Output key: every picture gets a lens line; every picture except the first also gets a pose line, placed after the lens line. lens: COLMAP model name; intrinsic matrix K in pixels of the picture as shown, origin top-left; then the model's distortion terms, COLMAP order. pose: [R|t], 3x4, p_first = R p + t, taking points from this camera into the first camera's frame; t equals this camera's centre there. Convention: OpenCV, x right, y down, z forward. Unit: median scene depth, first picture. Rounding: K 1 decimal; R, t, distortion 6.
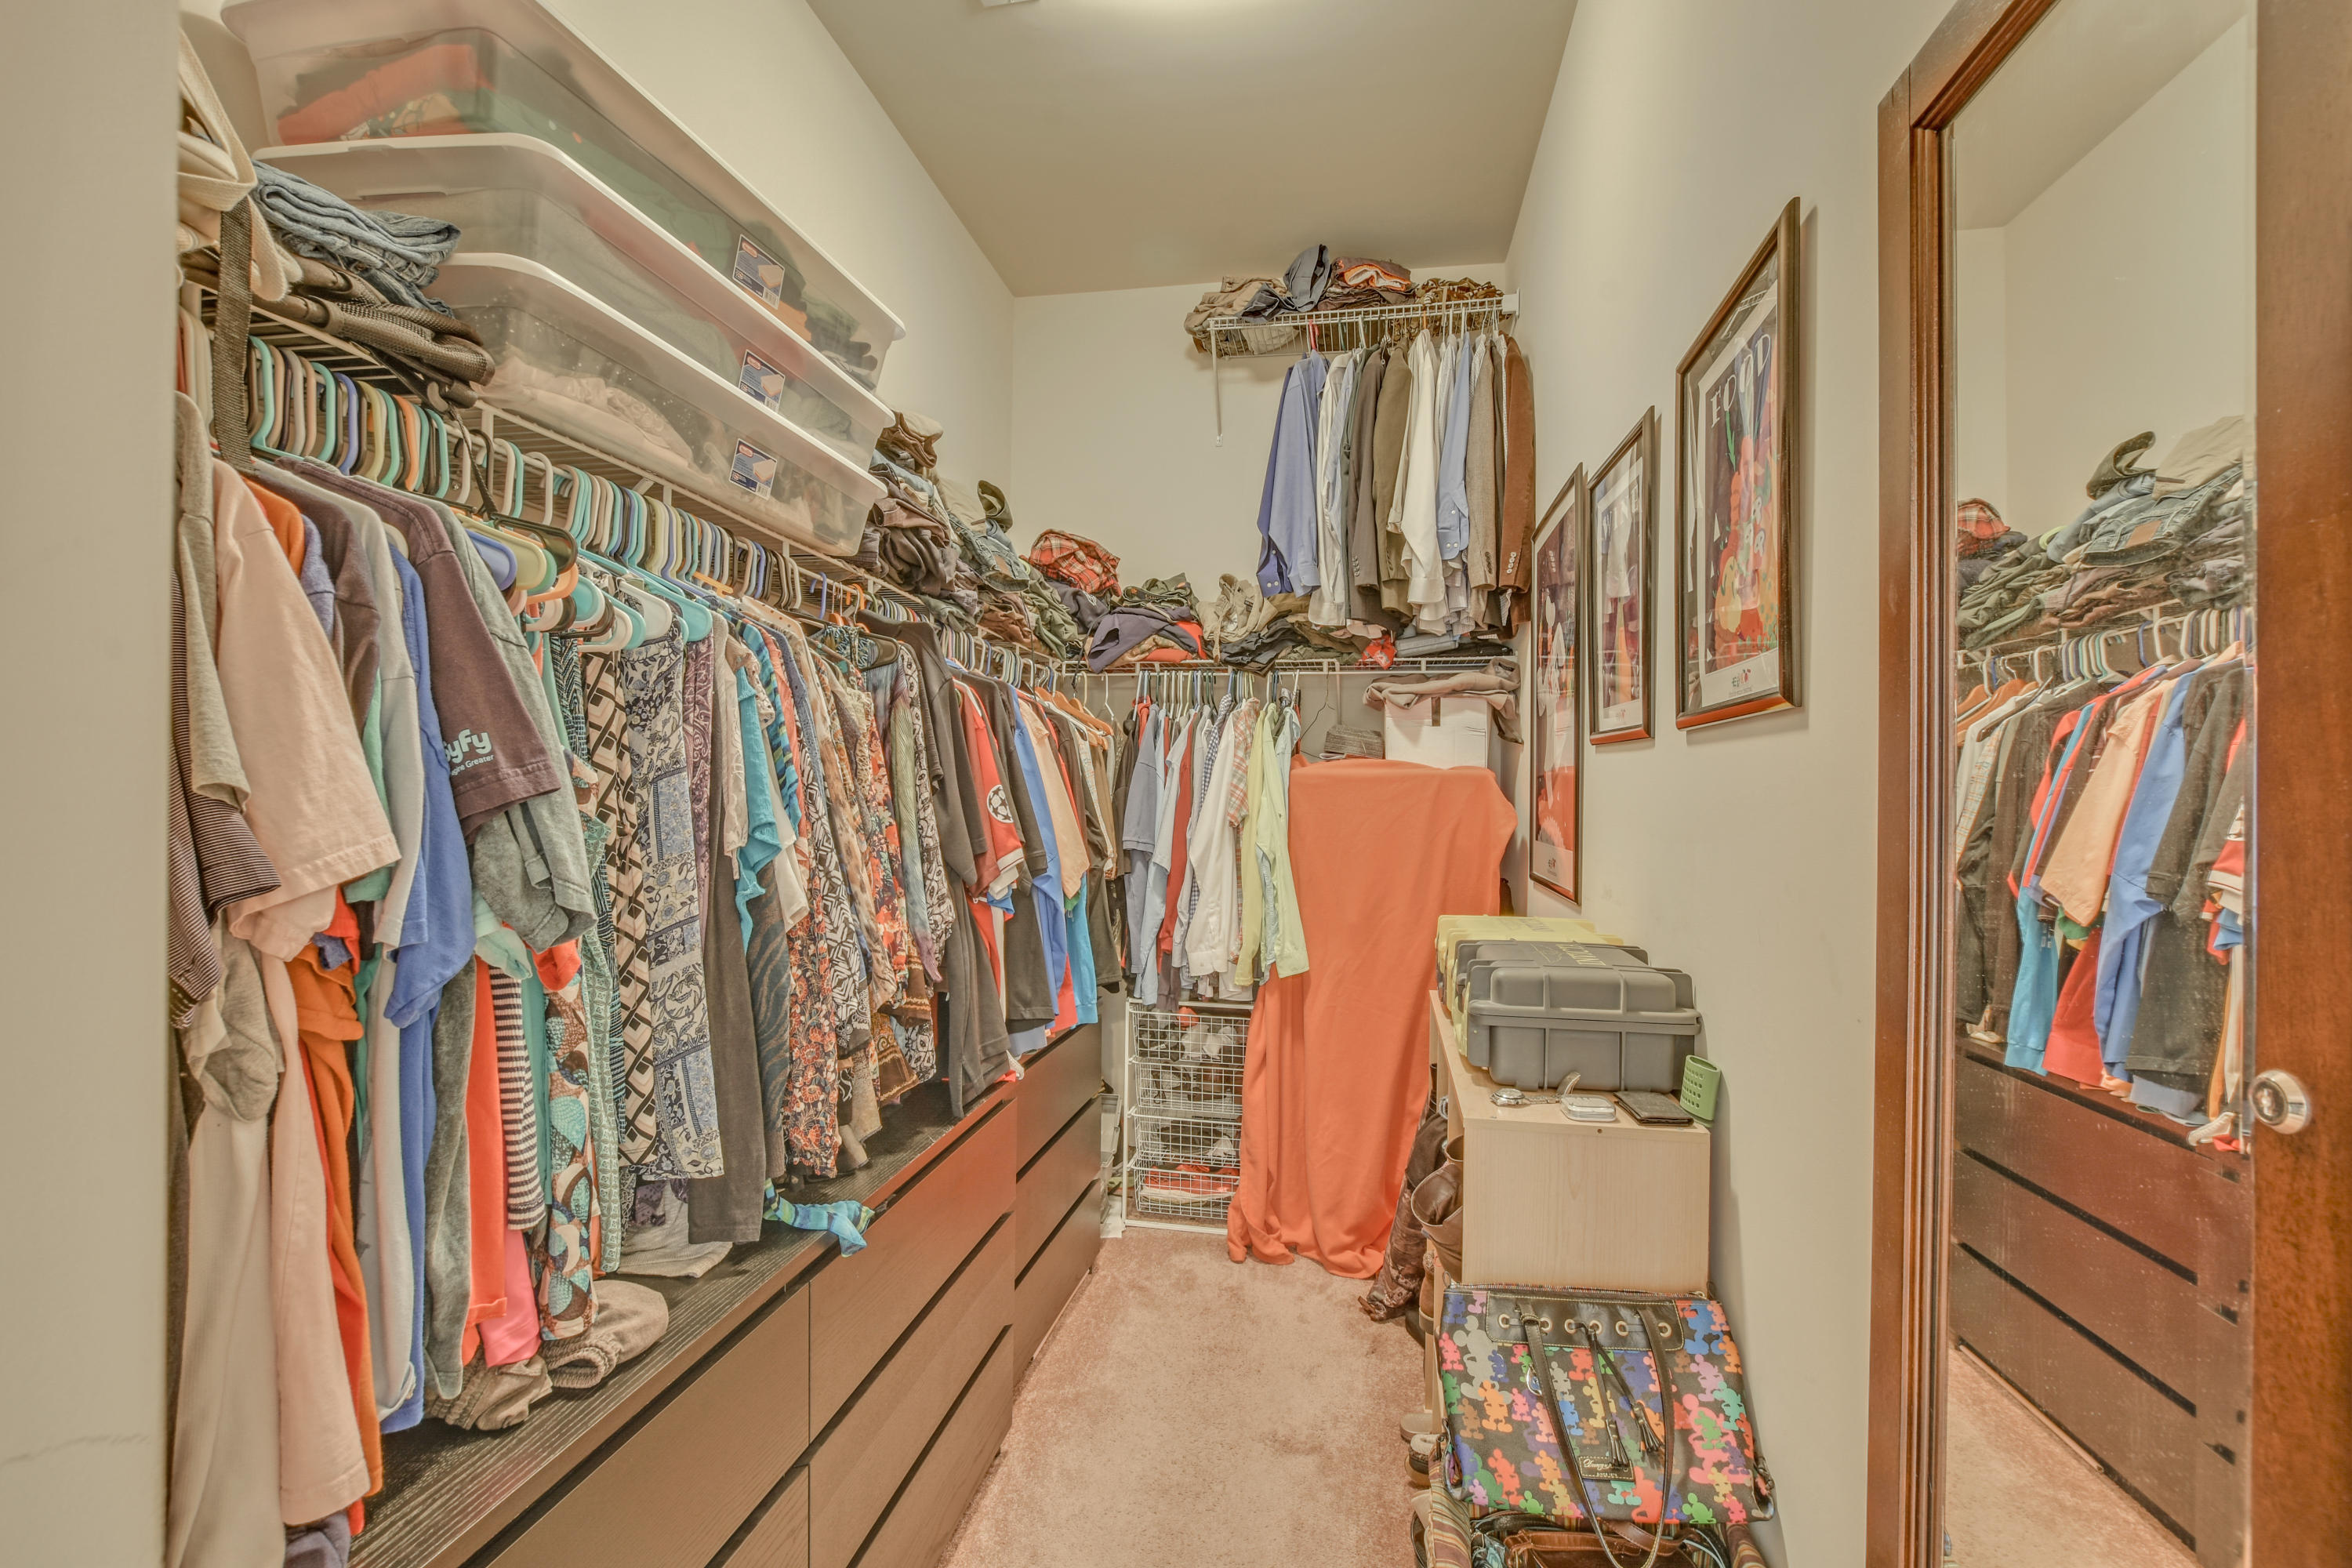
lens RADIAL K [[1038.5, 0, 1172.1], [0, 1038.5, 782.5], [0, 0, 1]] dist [-0.019683, -0.000457]
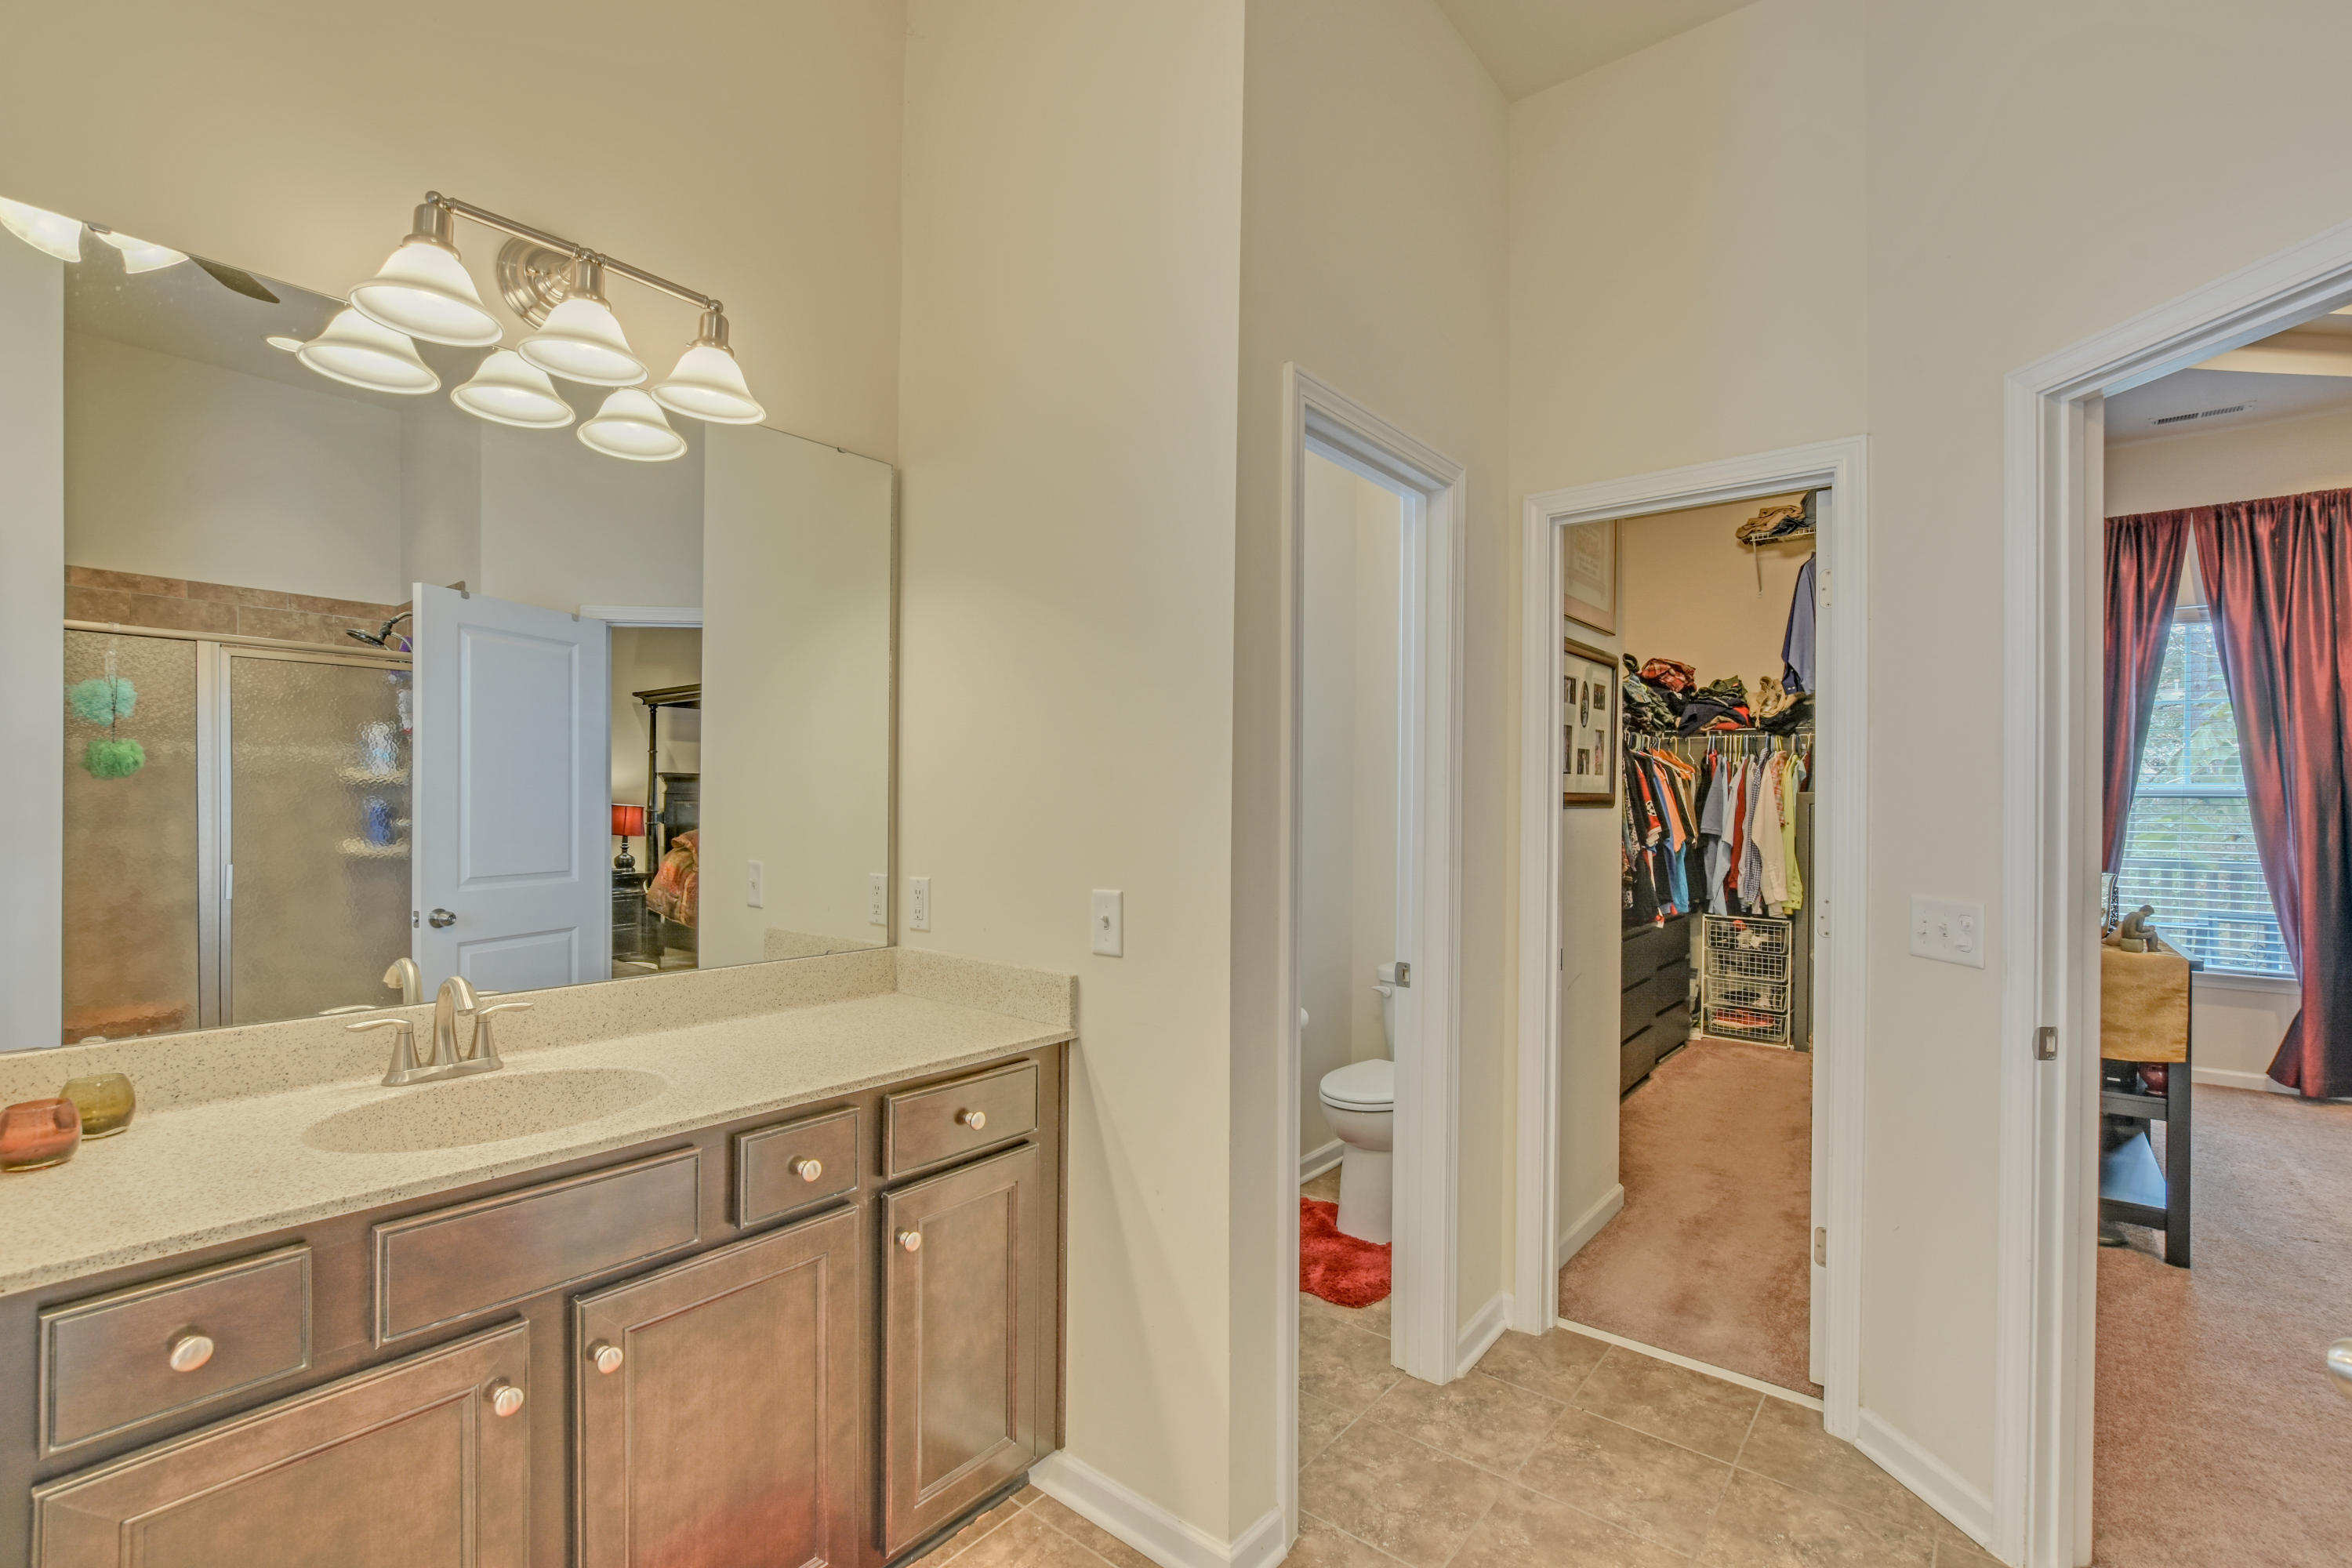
lens RADIAL K [[1031.0, 0, 1188.5], [0, 1031.0, 784.4], [0, 0, 1]] dist [-0.004663, -0.000621]
pose [[0.883115, -0.012542, -0.468989, 0.006803], [0.008838, 0.999910, -0.010098, -0.013124], [0.469073, 0.004773, 0.883146, -1.020537]]
